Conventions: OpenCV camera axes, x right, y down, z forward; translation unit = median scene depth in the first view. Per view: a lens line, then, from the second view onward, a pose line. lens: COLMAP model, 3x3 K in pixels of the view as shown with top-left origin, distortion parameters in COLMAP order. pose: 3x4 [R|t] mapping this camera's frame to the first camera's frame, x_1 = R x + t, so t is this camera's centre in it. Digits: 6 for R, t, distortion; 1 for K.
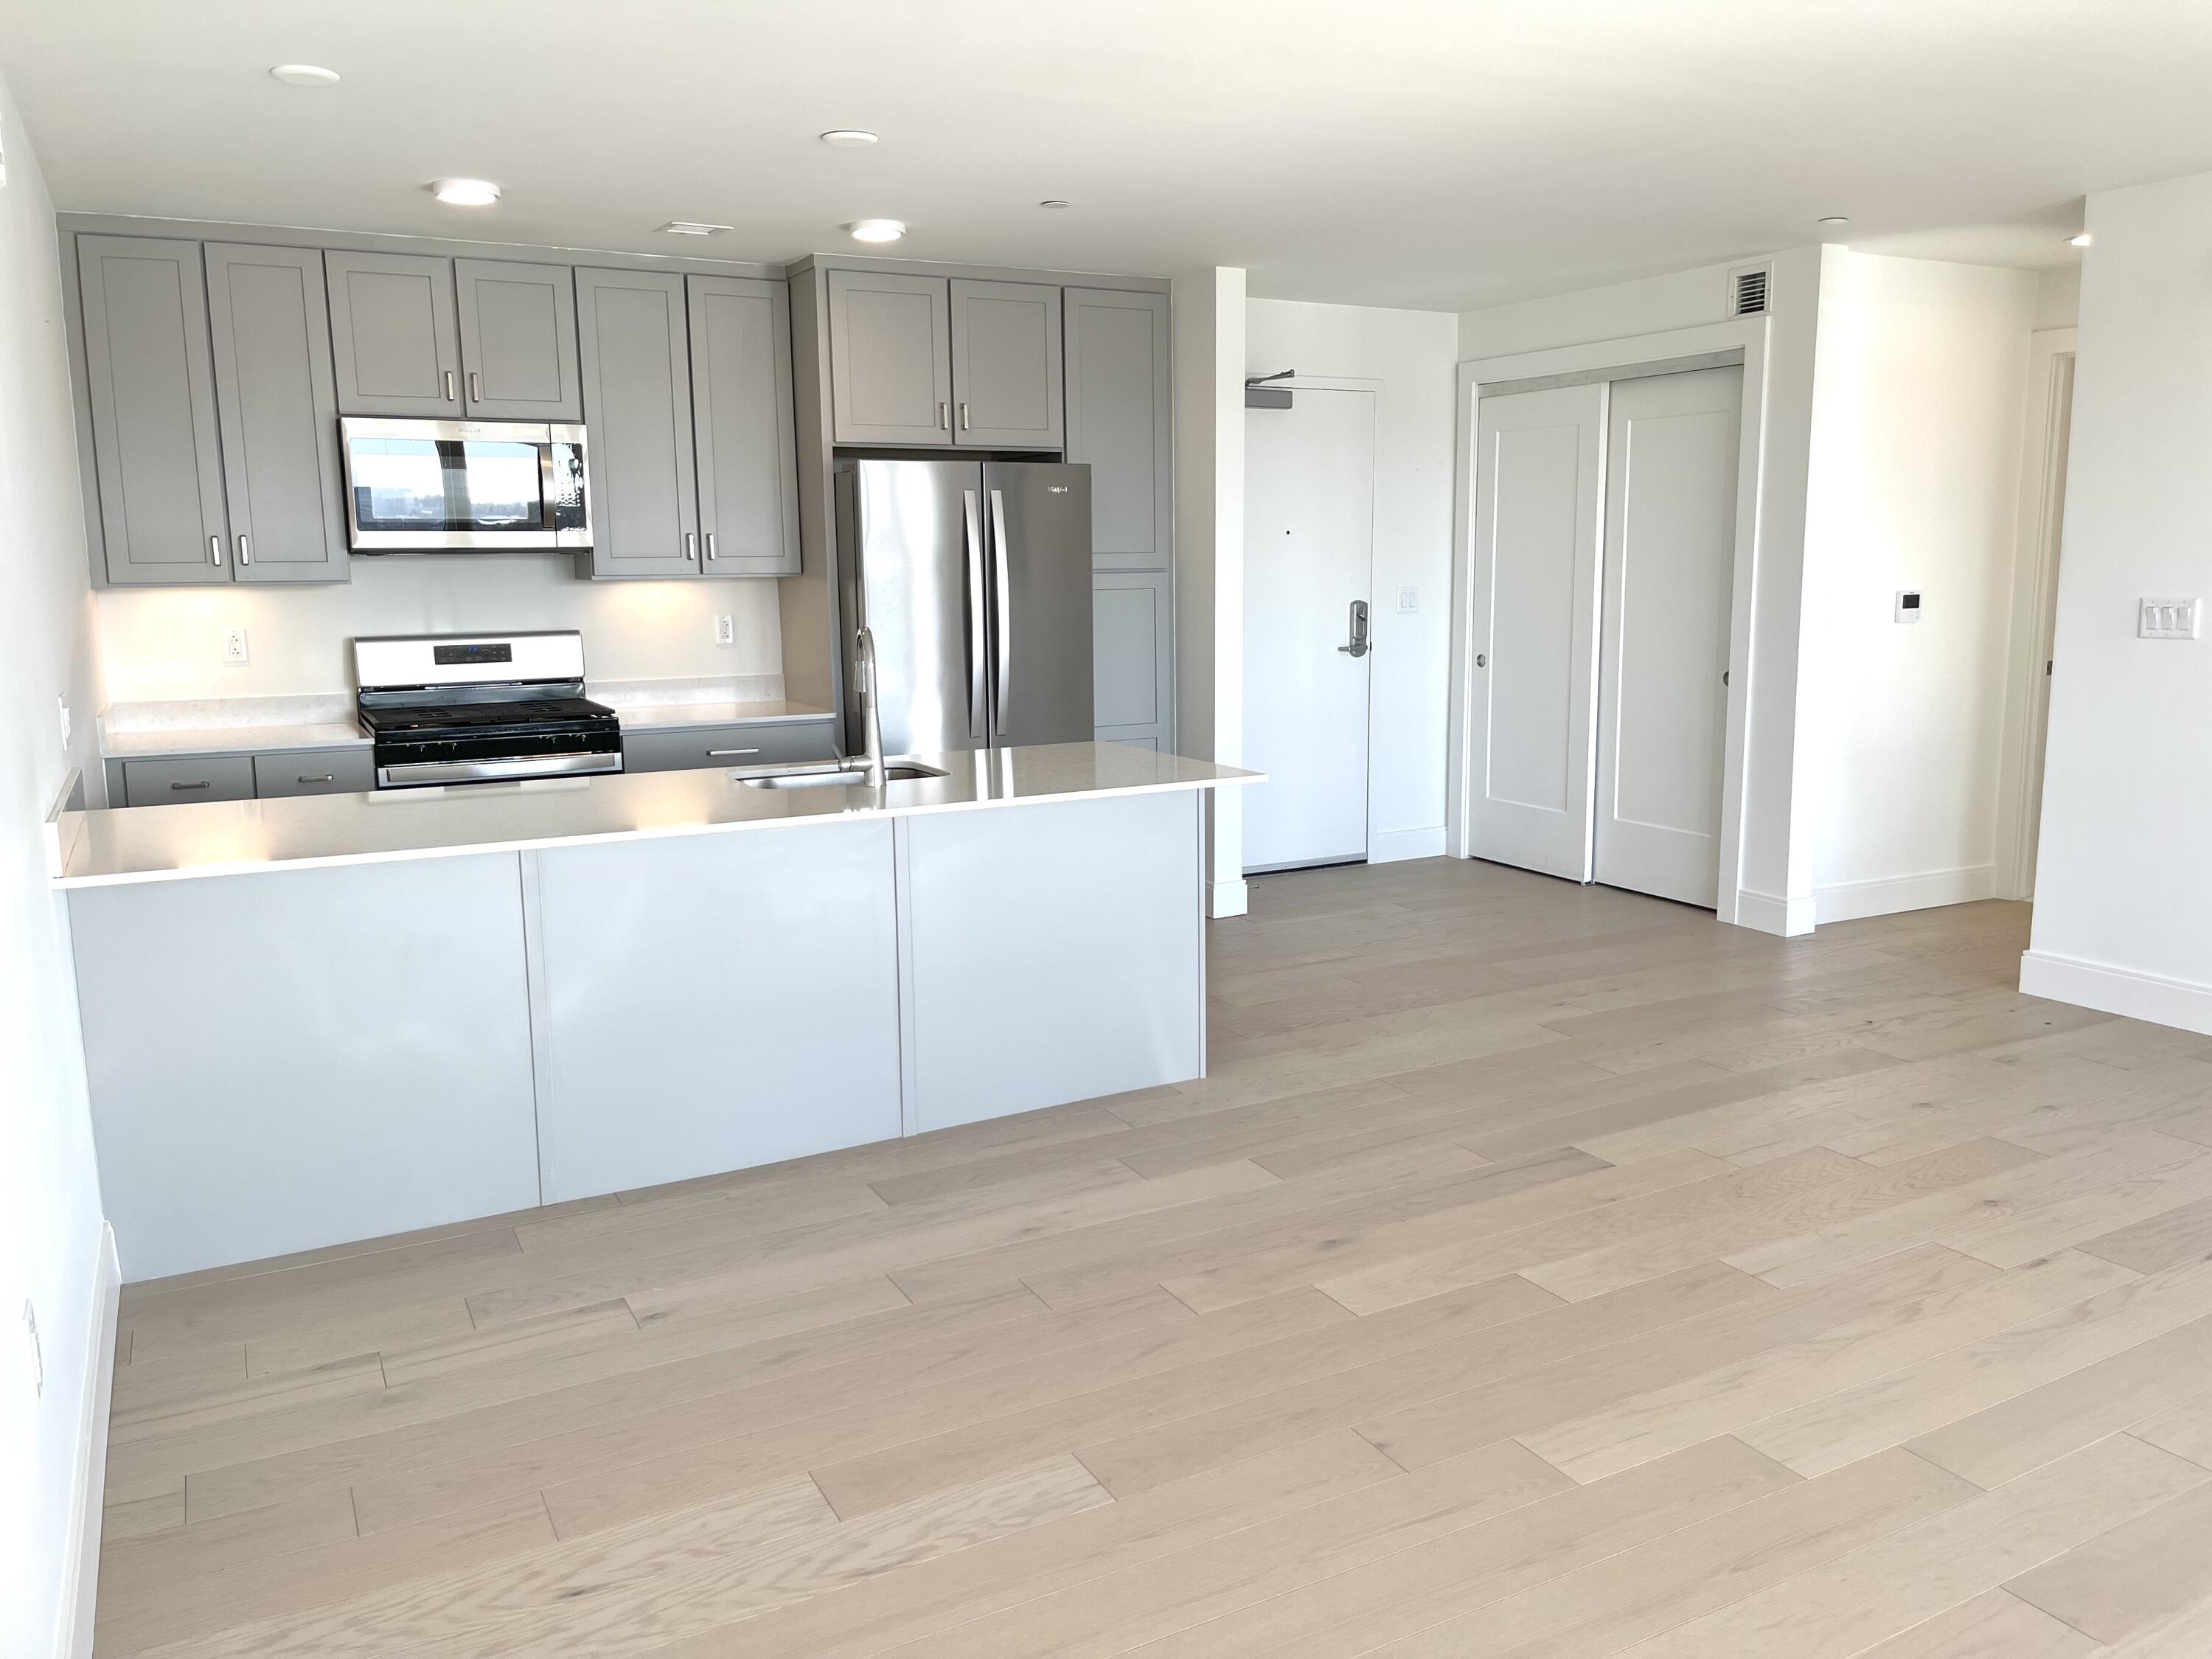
lens RADIAL K [[1689.4, 0, 1136.4], [0, 1689.4, 826.3], [0, 0, 1]] dist [0.043718, -0.052757]
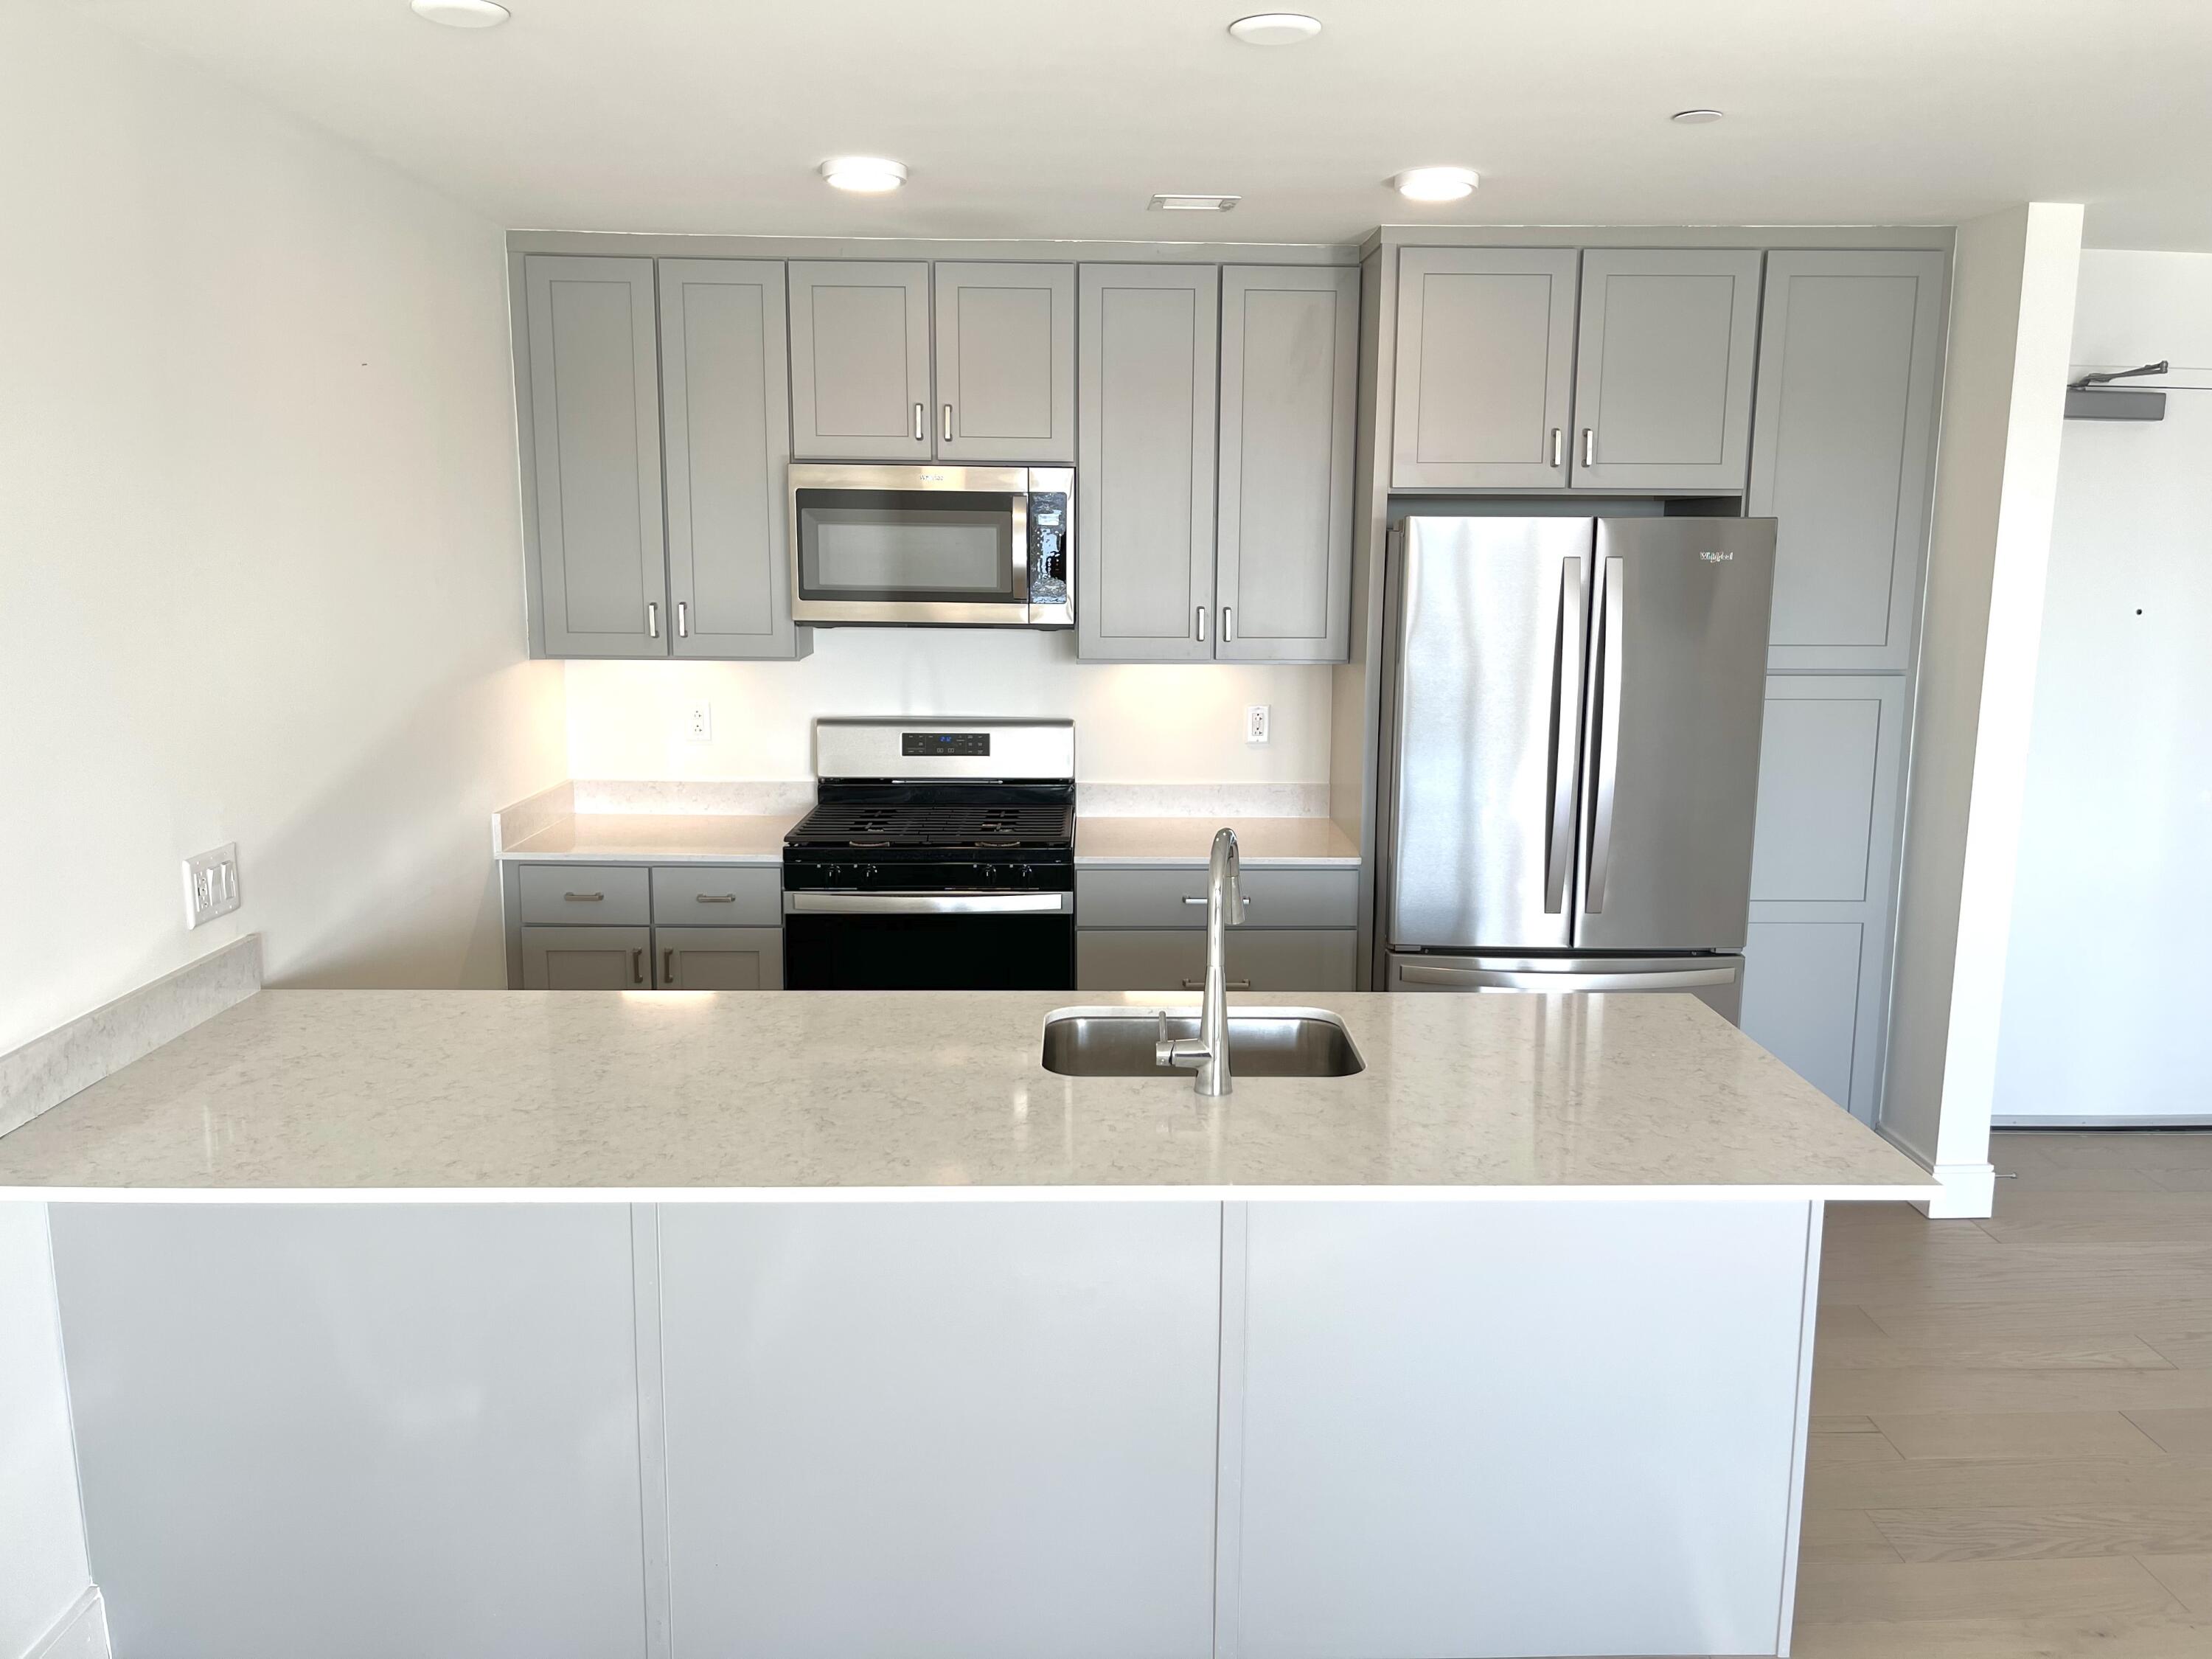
lens RADIAL K [[1689.4, 0, 1123.8], [0, 1689.4, 812.9], [0, 0, 1]] dist [0.043718, -0.052757]
pose [[0.886358, 0.093115, -0.453540, 0.060422], [-0.092099, 0.995451, 0.024382, -0.097372], [0.453747, 0.020160, 0.890902, 0.314995]]
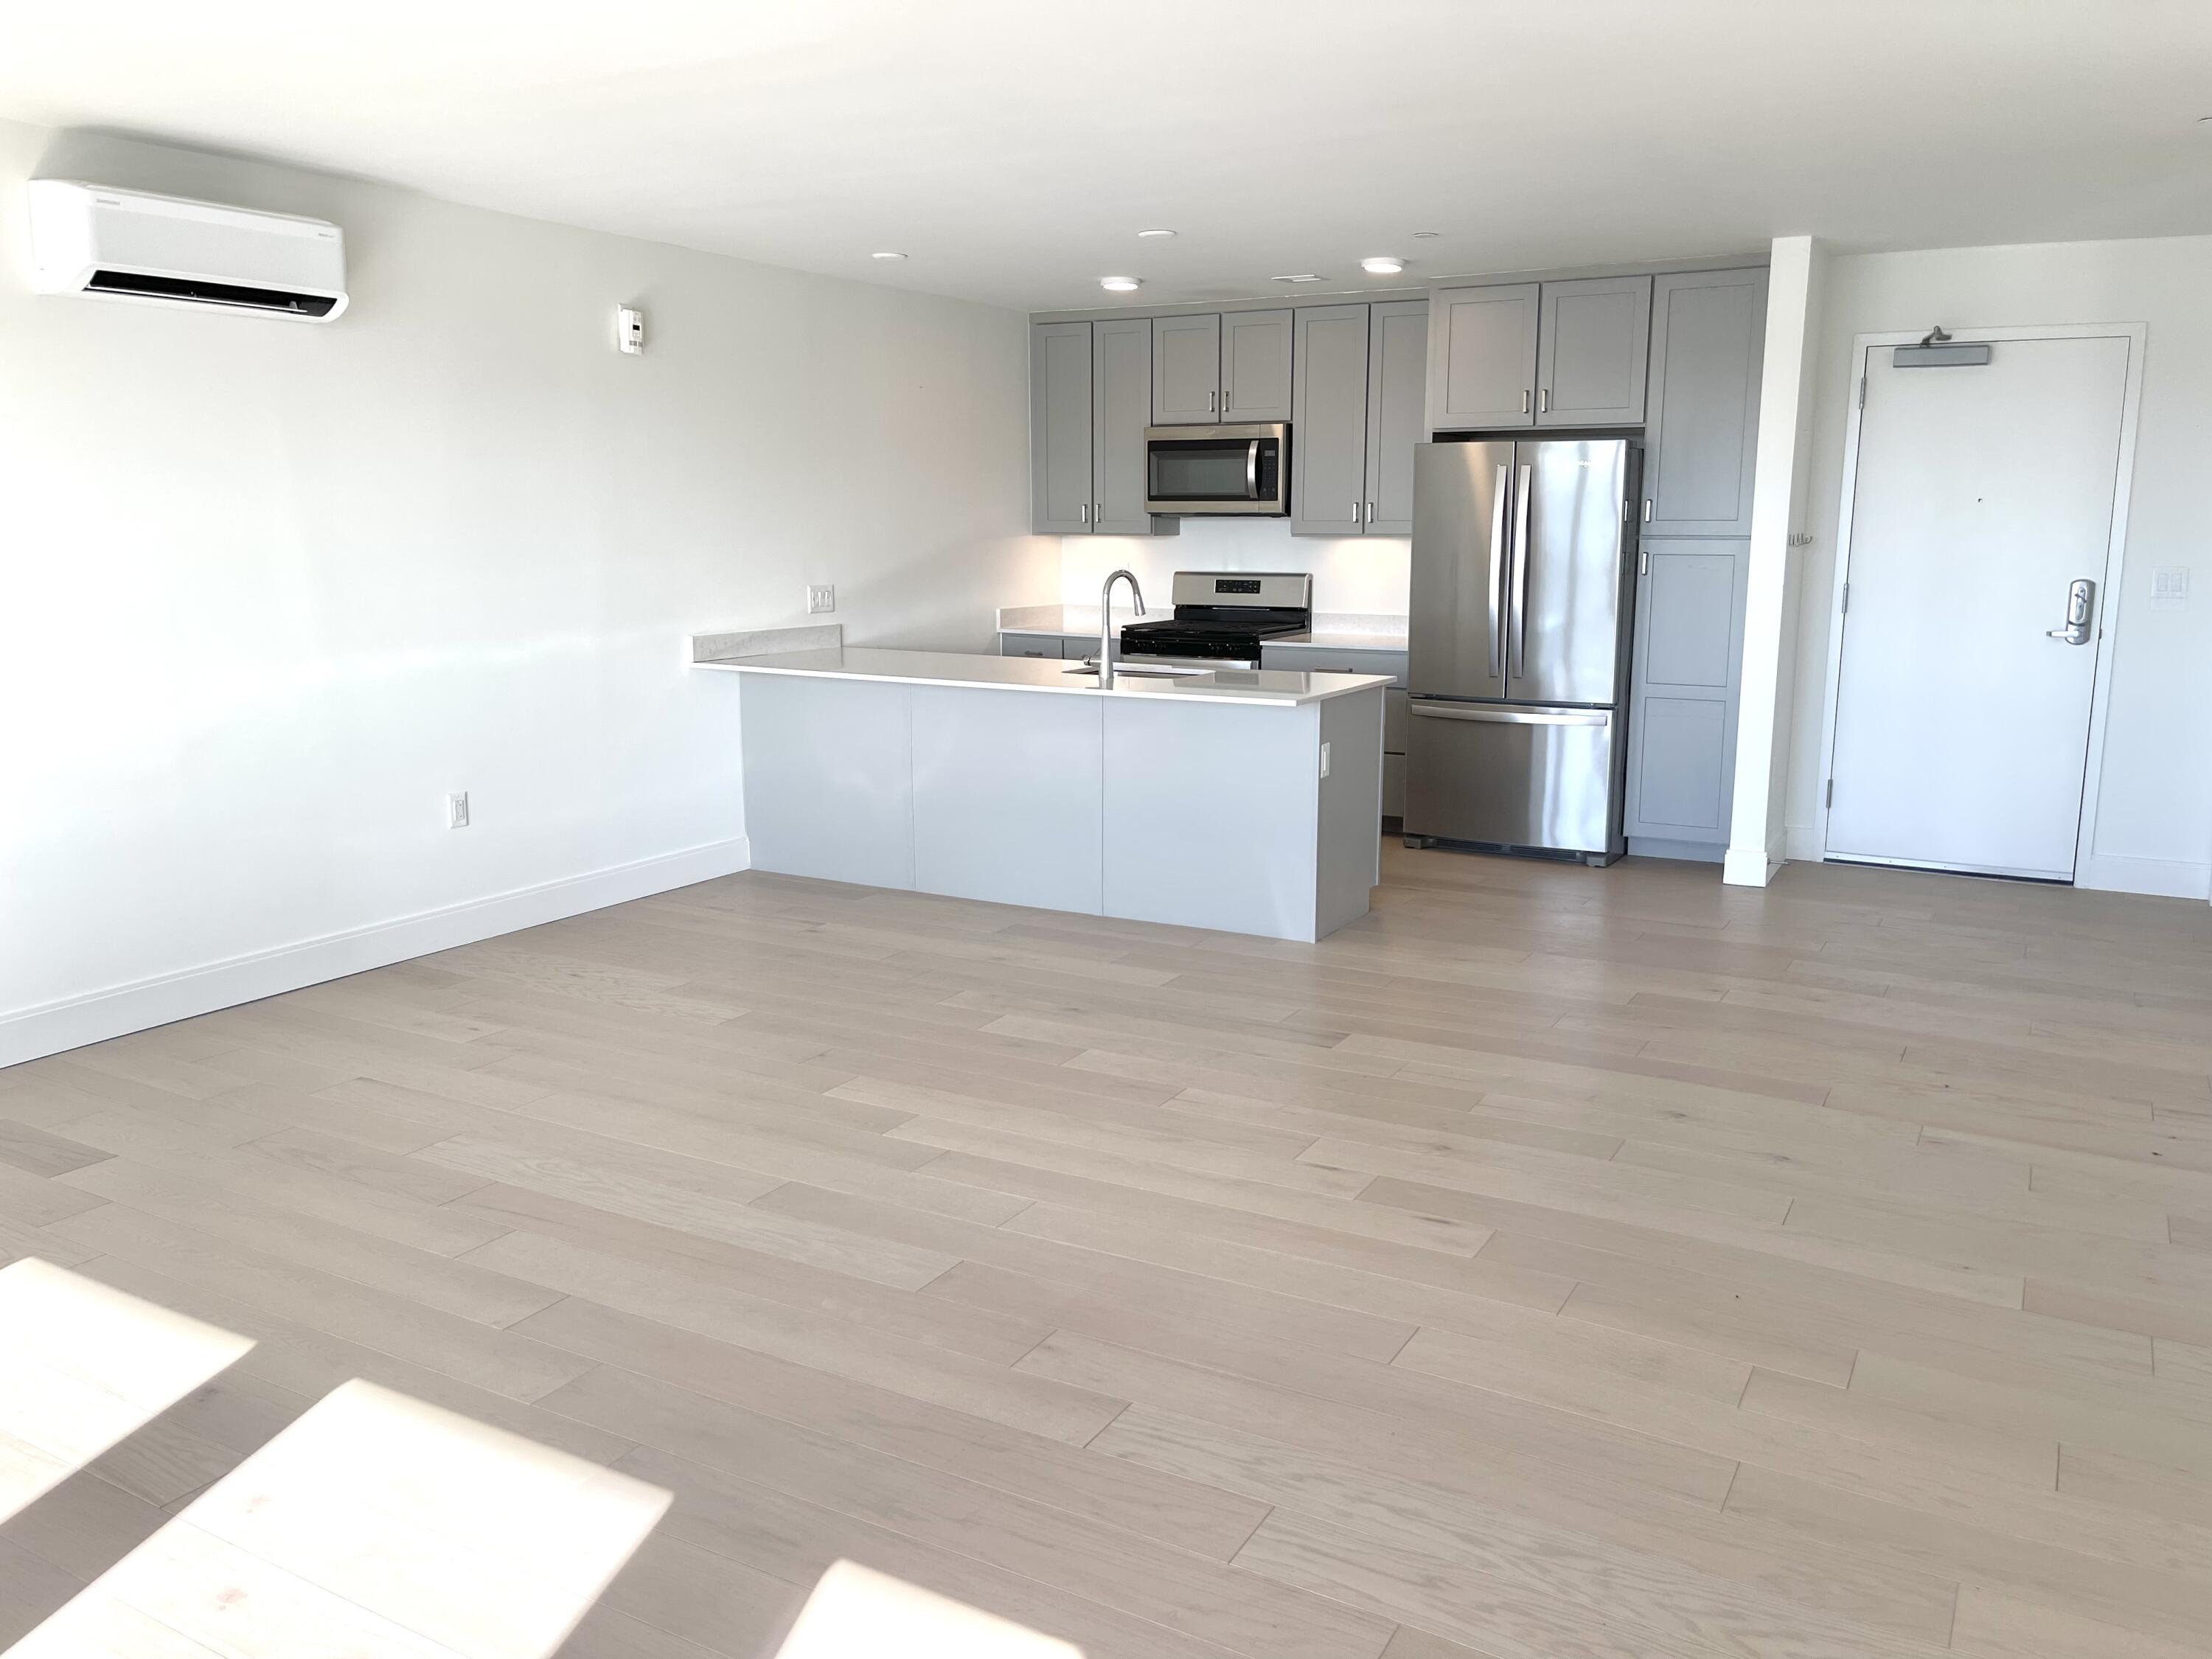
lens RADIAL K [[1689.4, 0, 1112.1], [0, 1689.4, 827.7], [0, 0, 1]] dist [0.043718, -0.052757]
pose [[0.519816, 0.166784, -0.837840, 0.797309], [-0.145994, 0.983672, 0.105236, -0.035931], [0.841711, 0.067616, 0.535677, 0.158157]]
